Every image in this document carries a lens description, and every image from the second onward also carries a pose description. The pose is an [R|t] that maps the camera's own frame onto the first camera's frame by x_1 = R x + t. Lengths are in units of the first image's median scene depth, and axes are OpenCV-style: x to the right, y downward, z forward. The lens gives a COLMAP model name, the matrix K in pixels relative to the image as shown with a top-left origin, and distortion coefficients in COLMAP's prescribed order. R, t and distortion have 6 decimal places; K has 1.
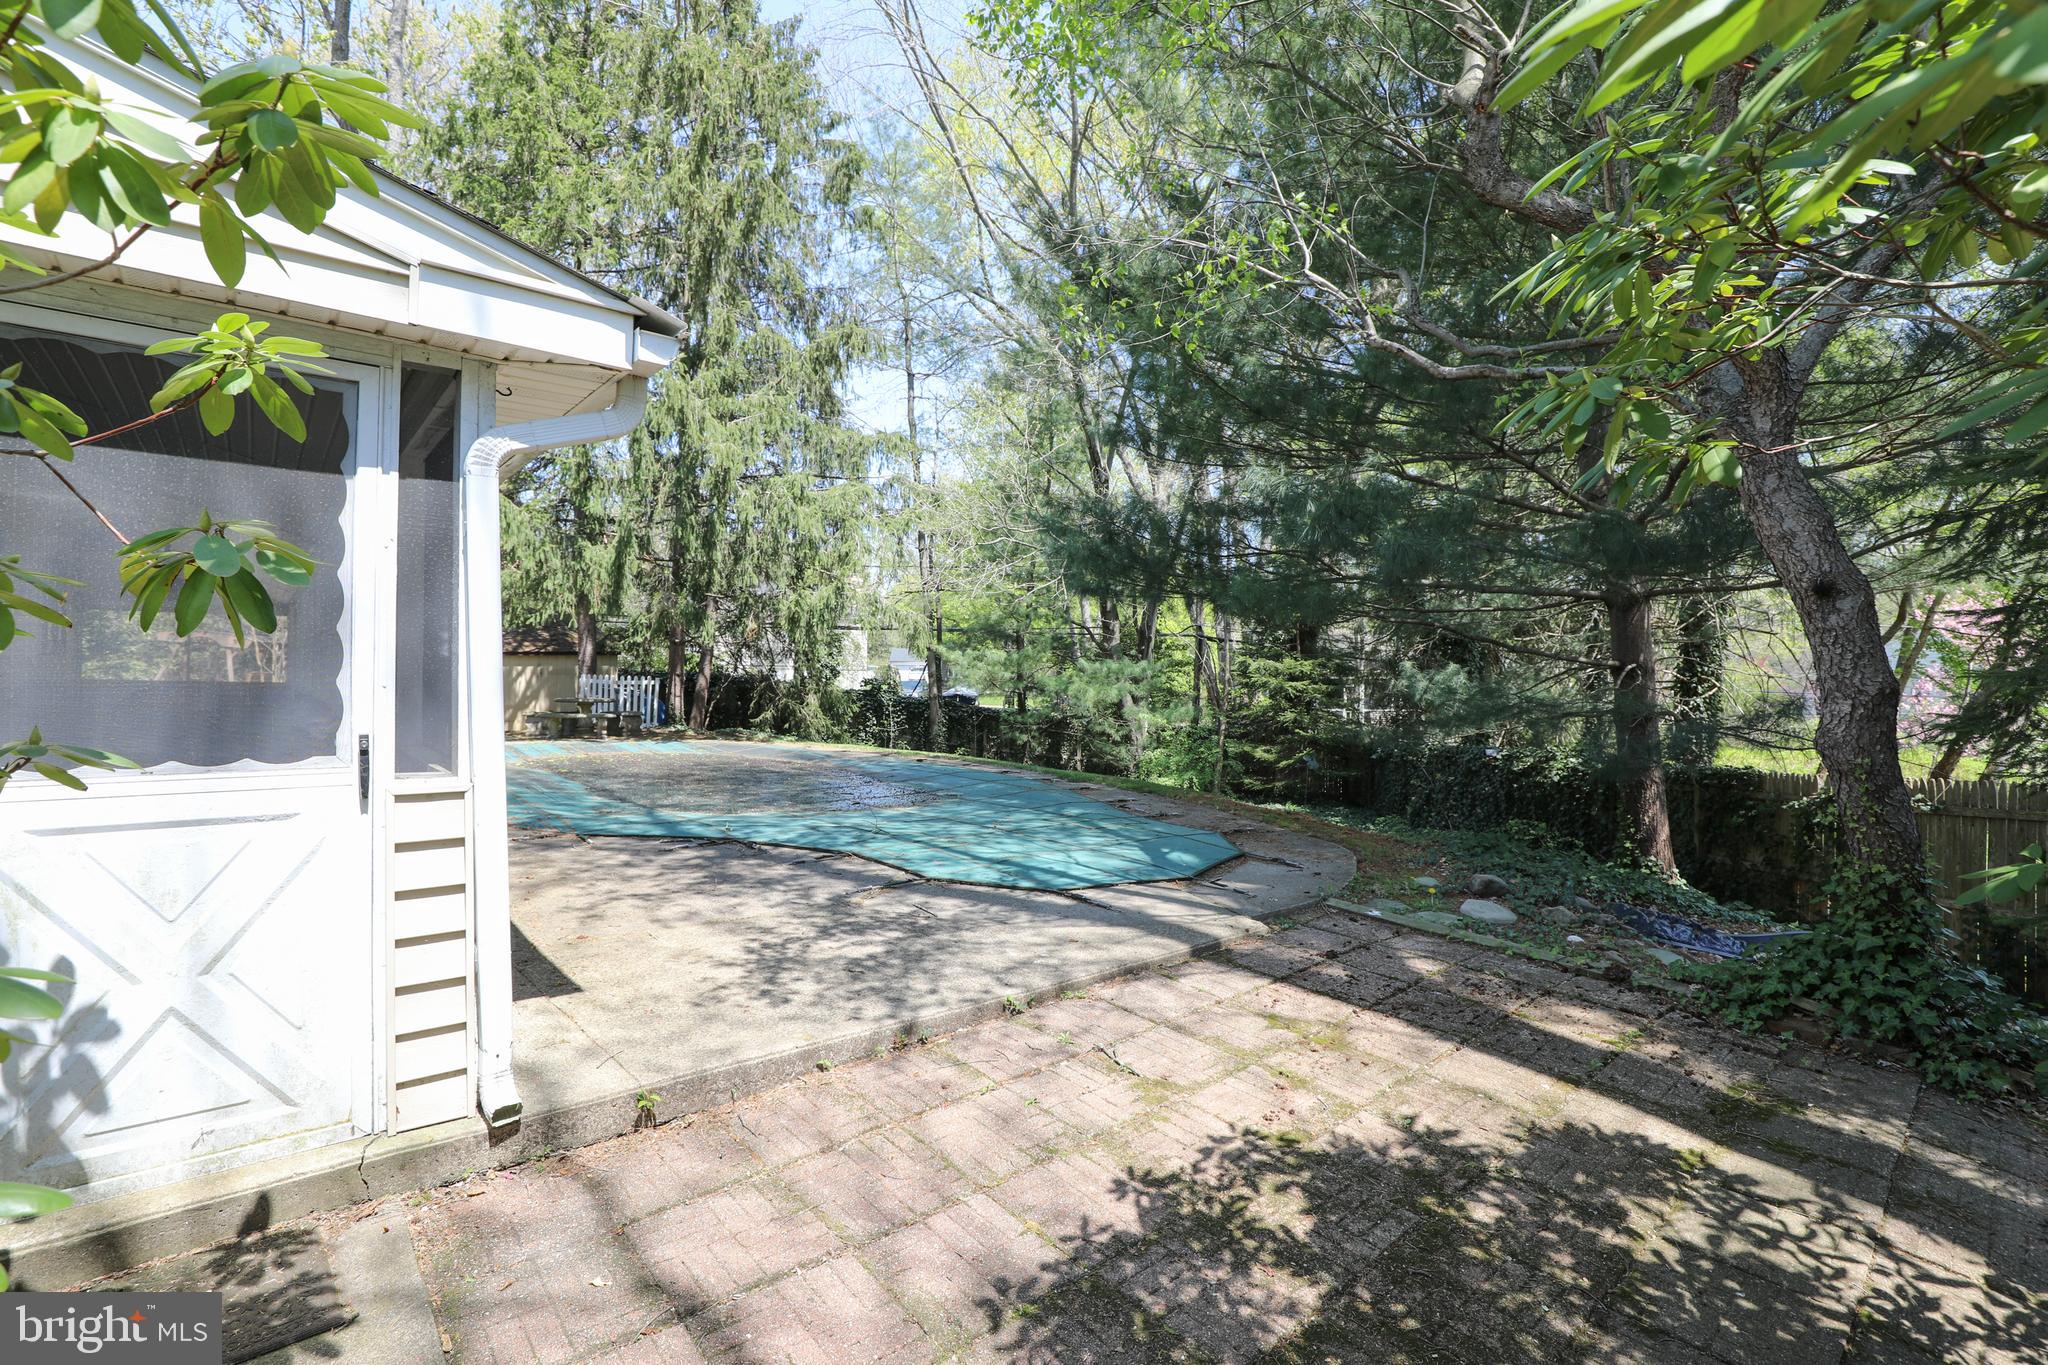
lens RADIAL K [[935.6, 0, 1031.4], [0, 935.6, 670.6], [0, 0, 1]] dist [-0.034478, 0.006591]
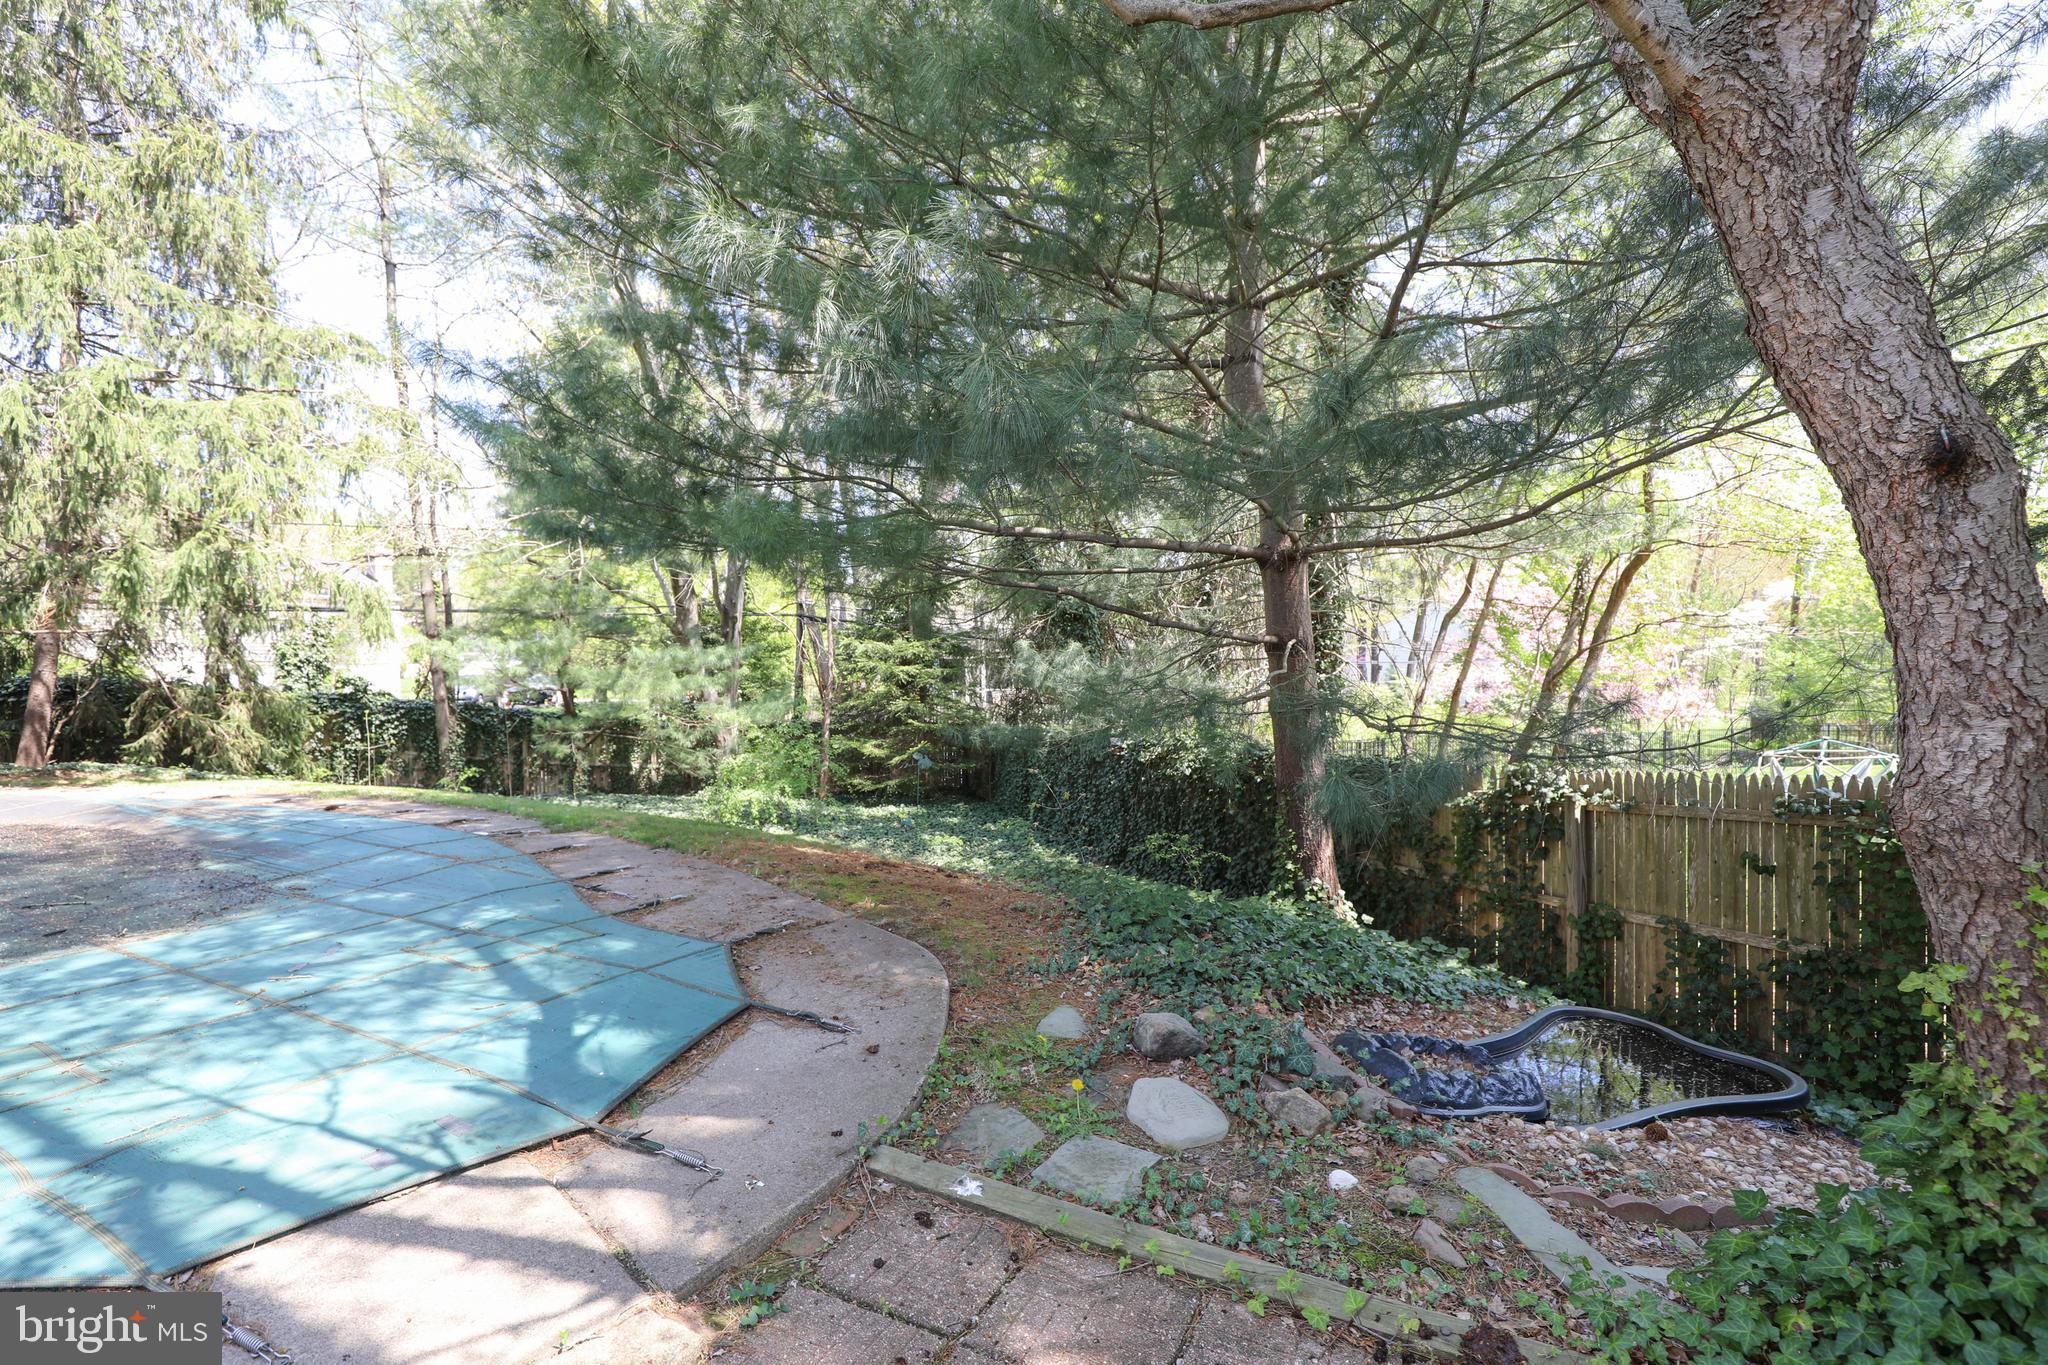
lens RADIAL K [[935.6, 0, 1031.4], [0, 935.6, 670.6], [0, 0, 1]] dist [-0.034478, 0.006591]
pose [[0.924766, -0.031156, 0.379259, 0.141191], [0.023728, 0.999424, 0.024246, -0.005027], [-0.379796, -0.013423, 0.924973, 0.345246]]
